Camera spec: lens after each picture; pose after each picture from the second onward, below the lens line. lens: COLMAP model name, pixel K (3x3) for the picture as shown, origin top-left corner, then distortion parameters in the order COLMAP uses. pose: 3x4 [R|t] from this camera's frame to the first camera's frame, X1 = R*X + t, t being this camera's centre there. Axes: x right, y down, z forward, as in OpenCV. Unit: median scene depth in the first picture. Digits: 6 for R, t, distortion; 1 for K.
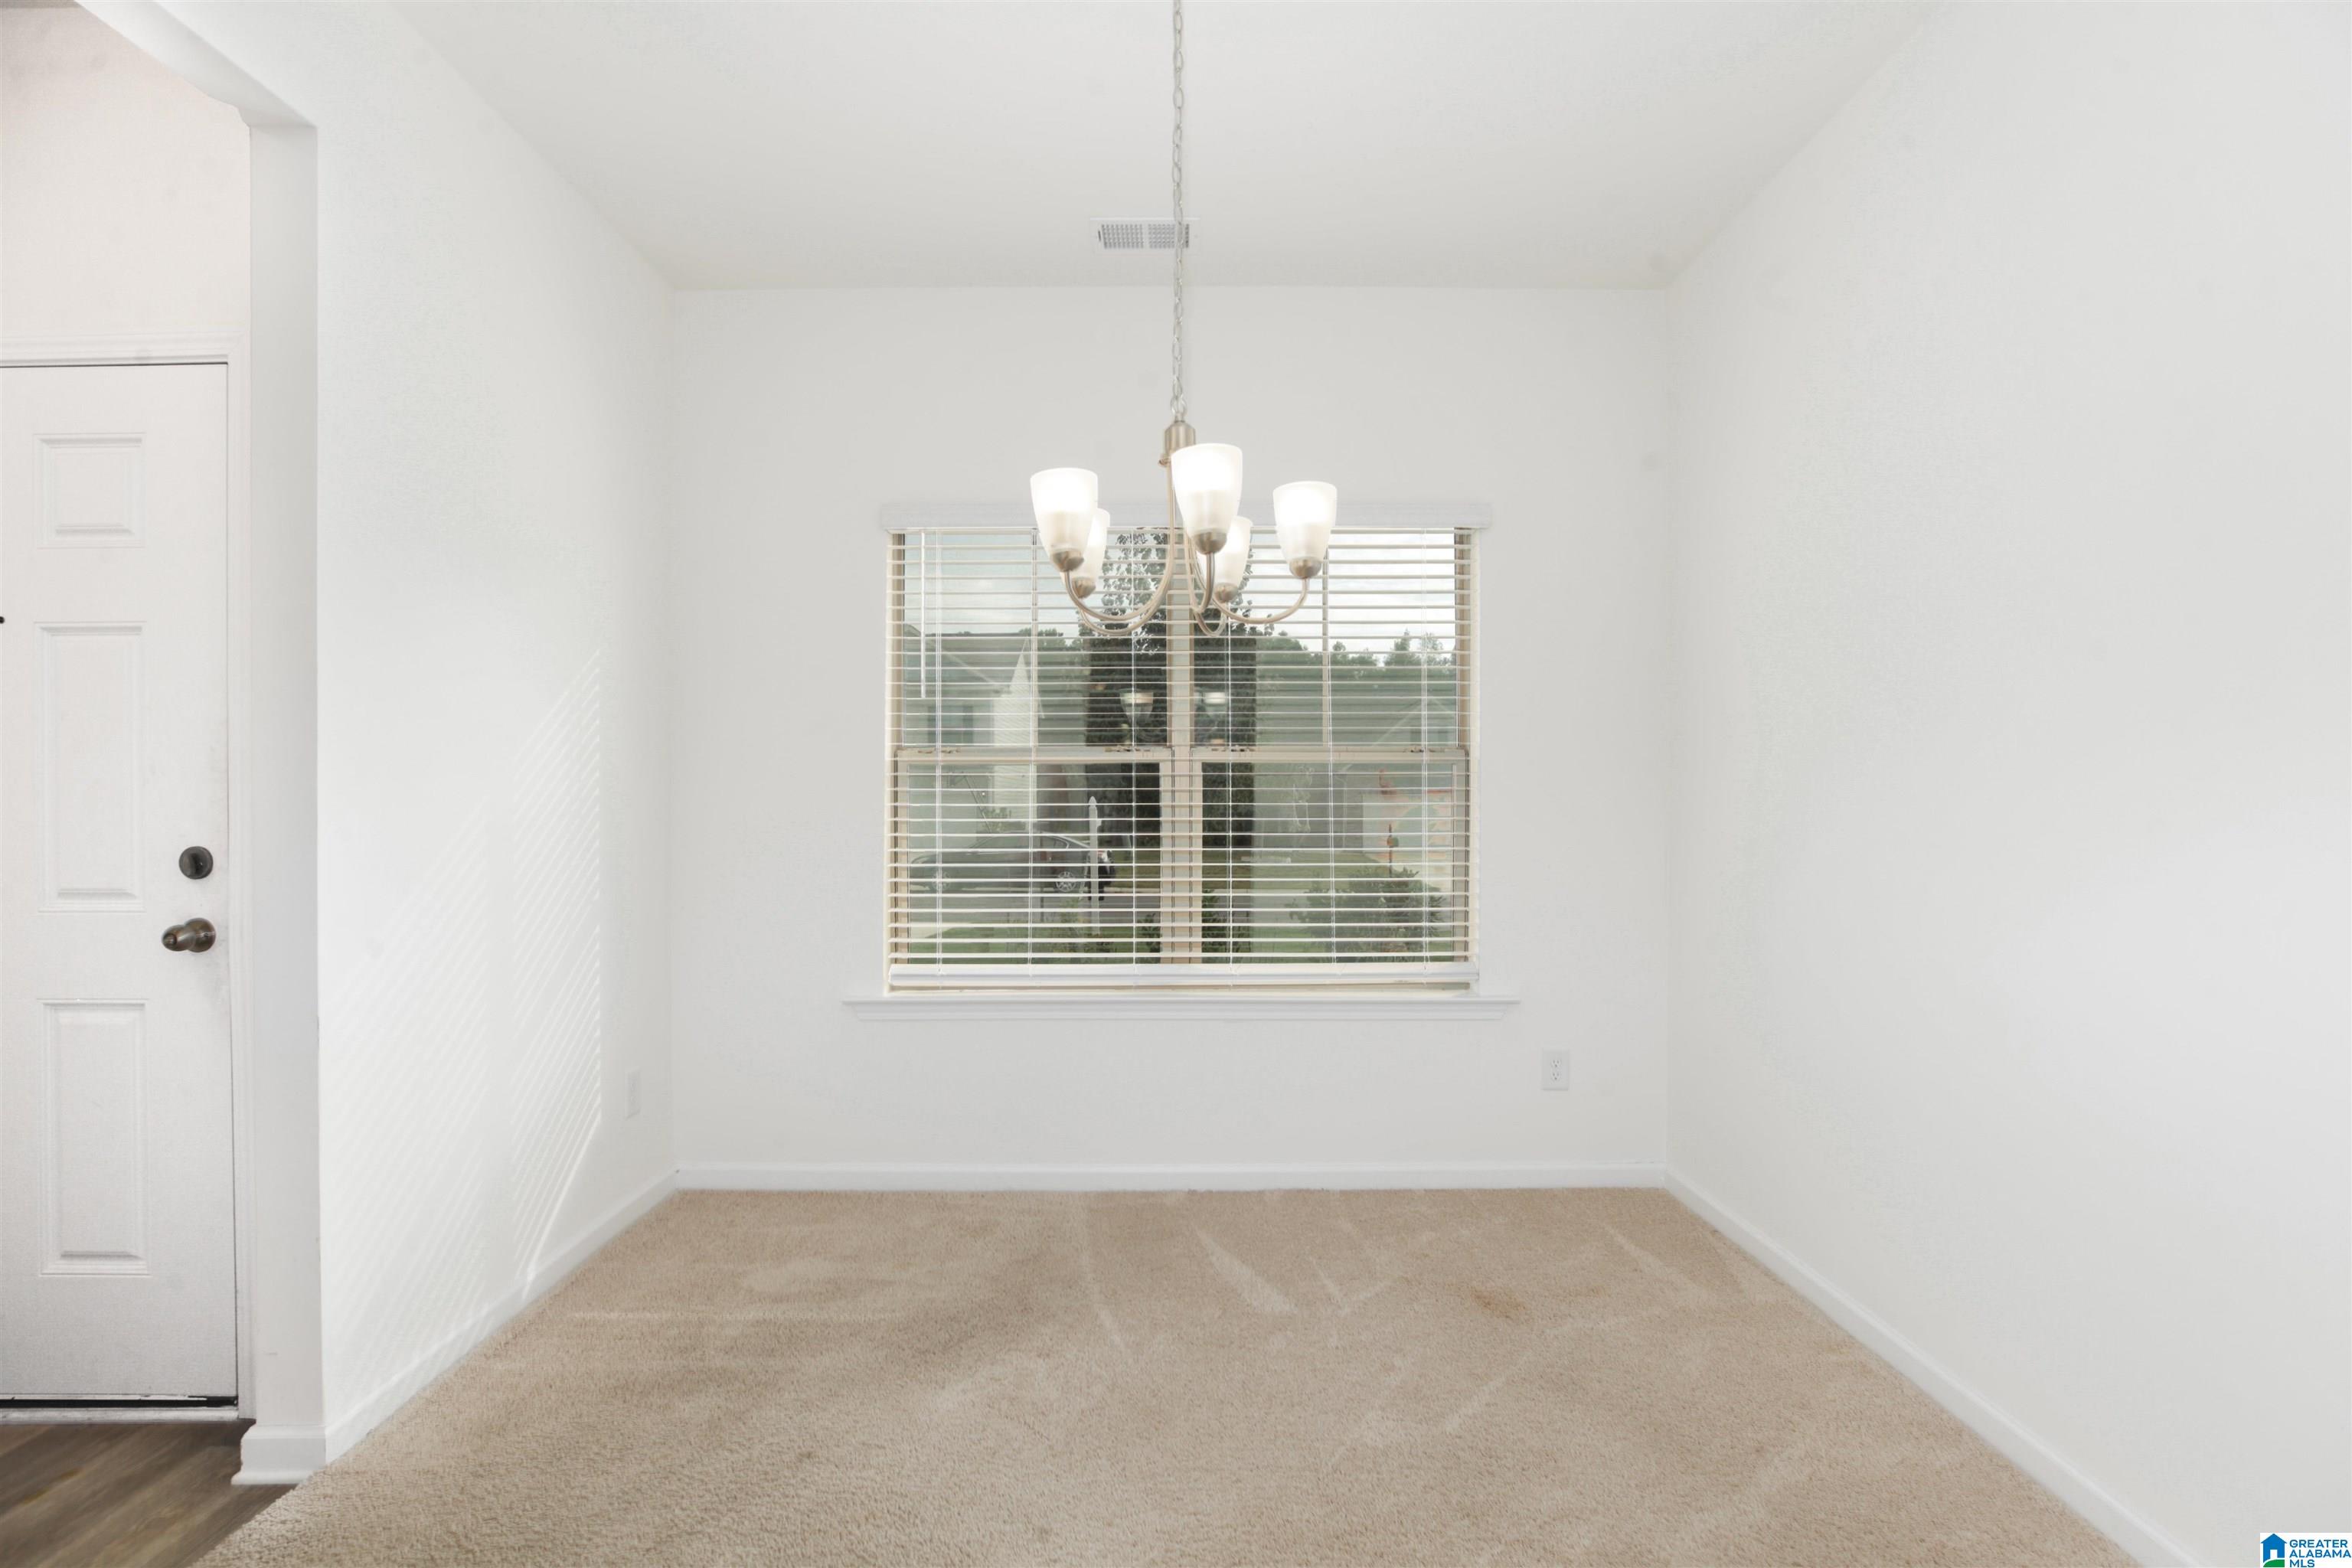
lens RADIAL K [[1079.6, 0, 1176.0], [0, 1079.6, 784.0], [0, 0, 1]] dist [-0.049609, 0.015503]
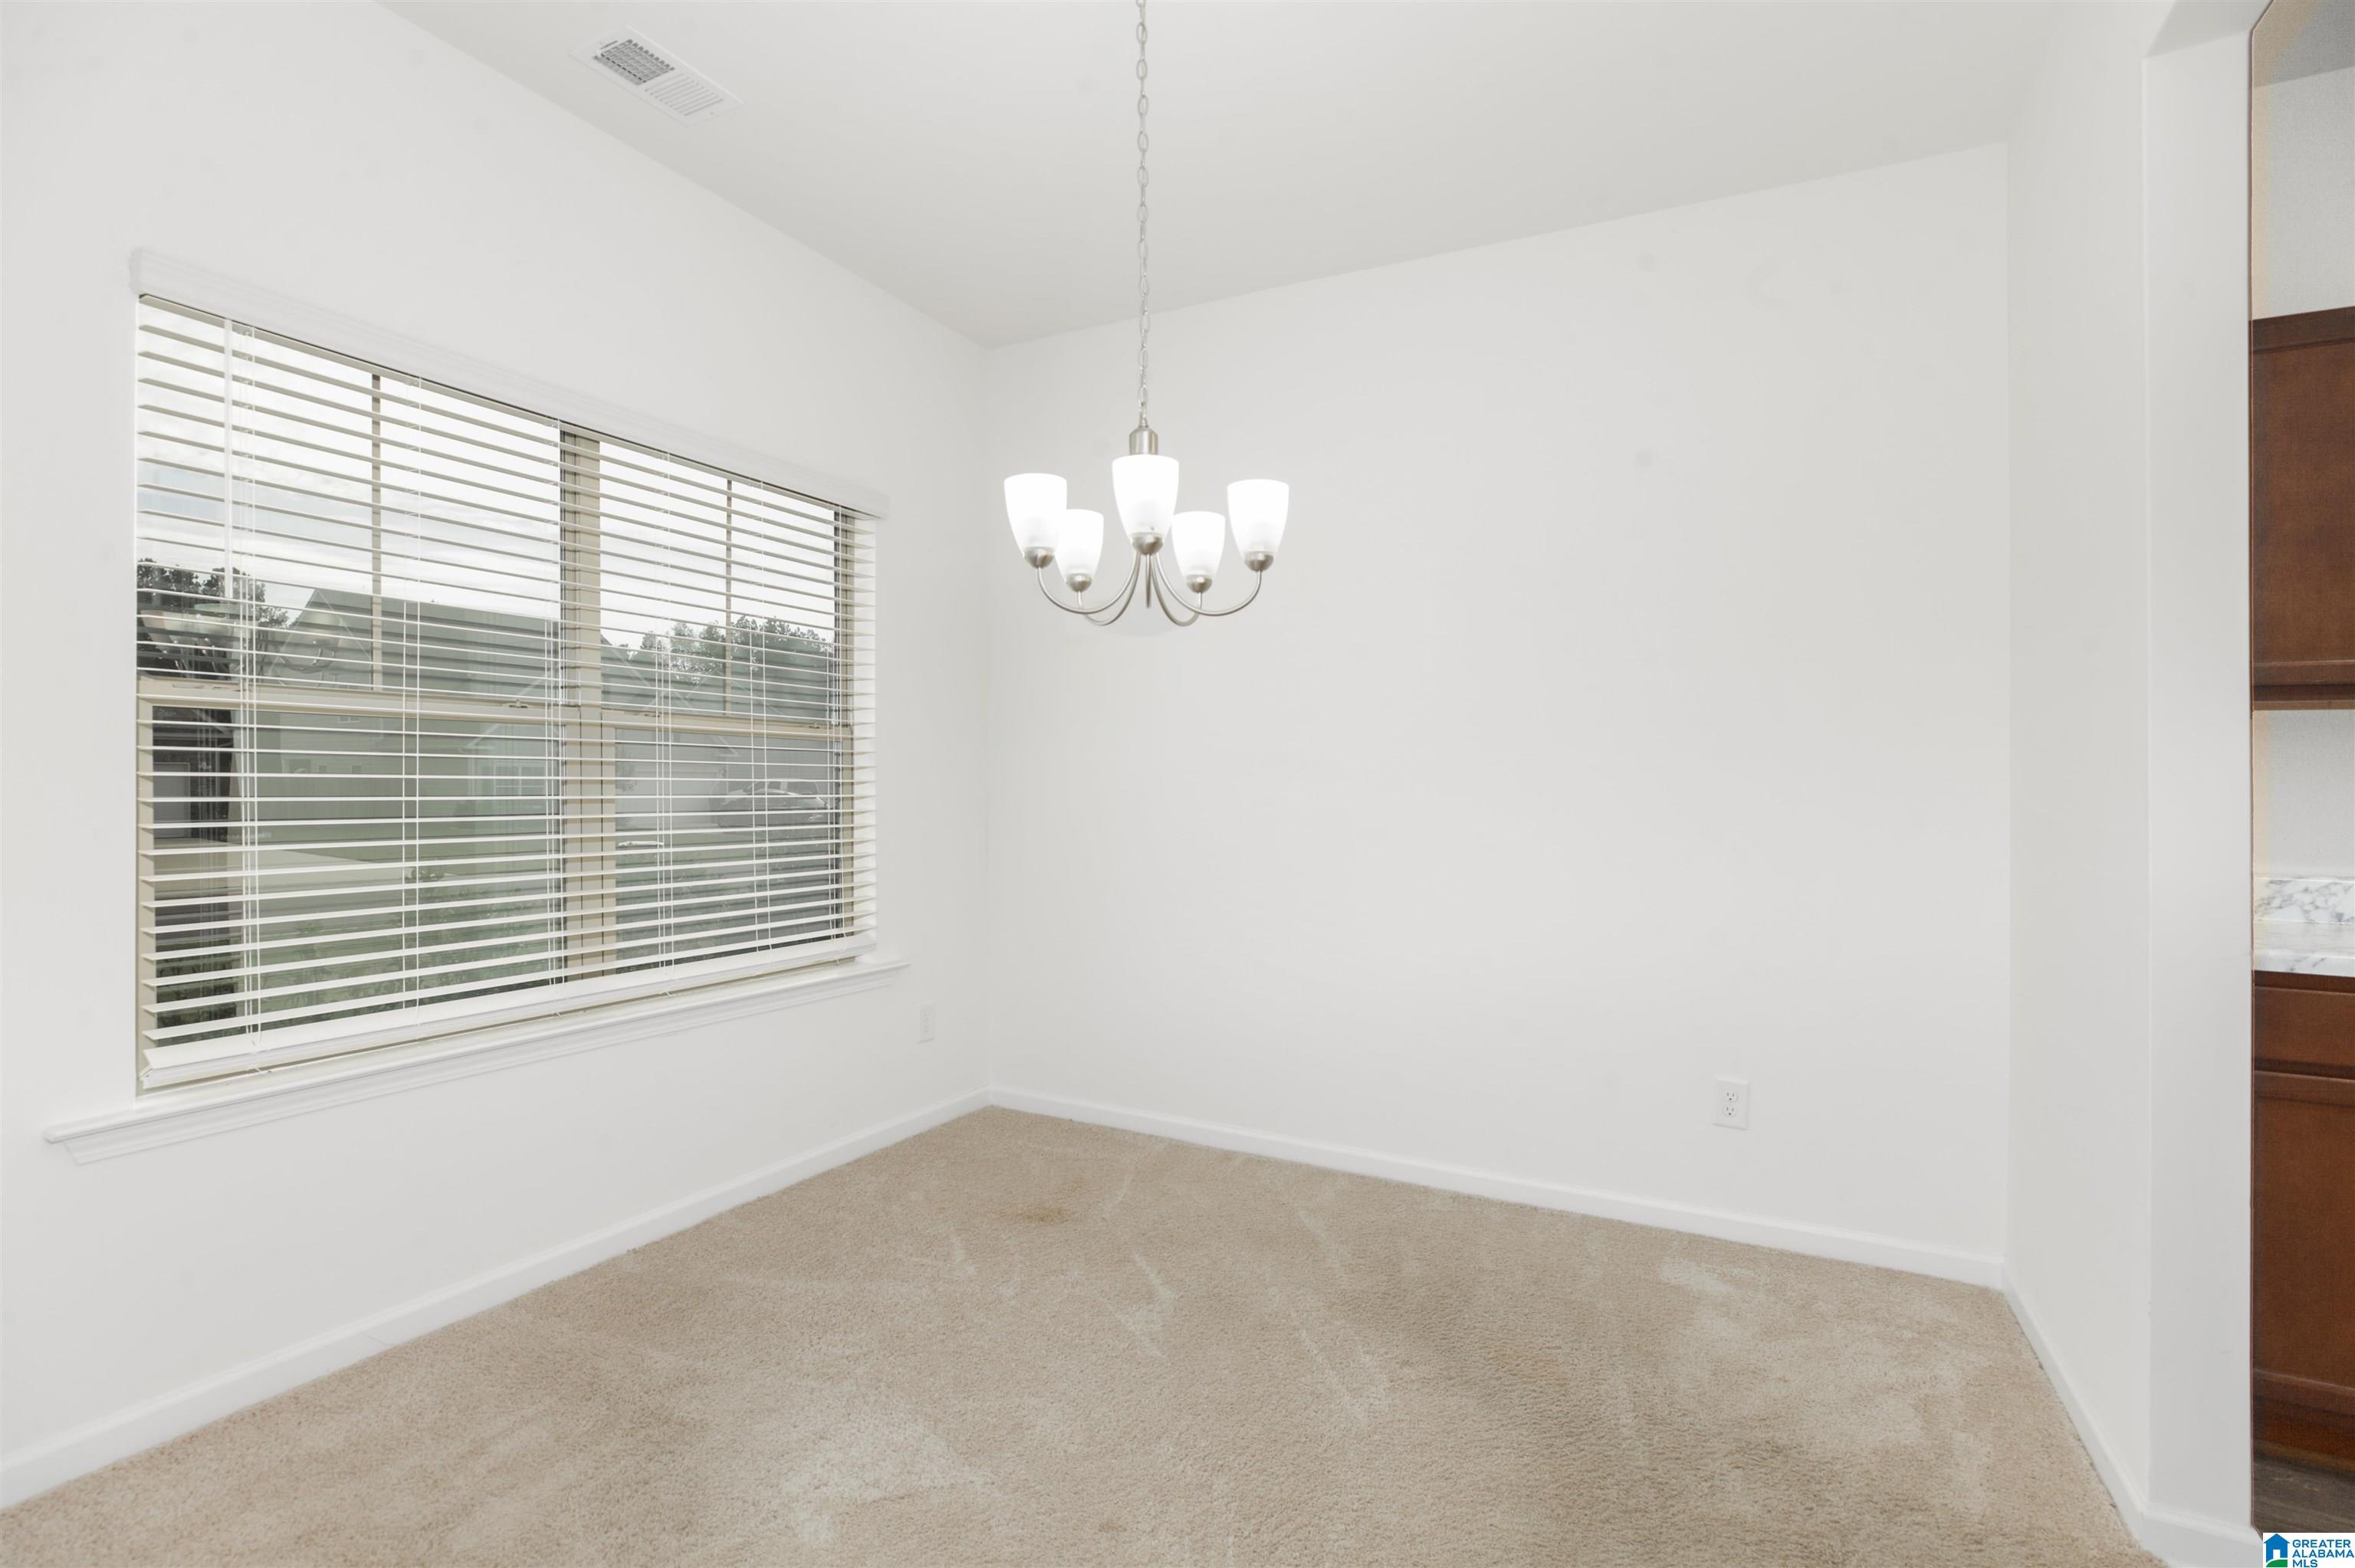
lens RADIAL K [[1080.9, 0, 1177.5], [0, 1080.9, 784.0], [0, 0, 1]] dist [-0.049609, 0.015503]
pose [[0.456368, 0.008203, 0.889753, -0.524606], [-0.036098, 0.999305, 0.009303, -0.000395], [-0.889059, -0.036364, 0.456347, 0.271608]]
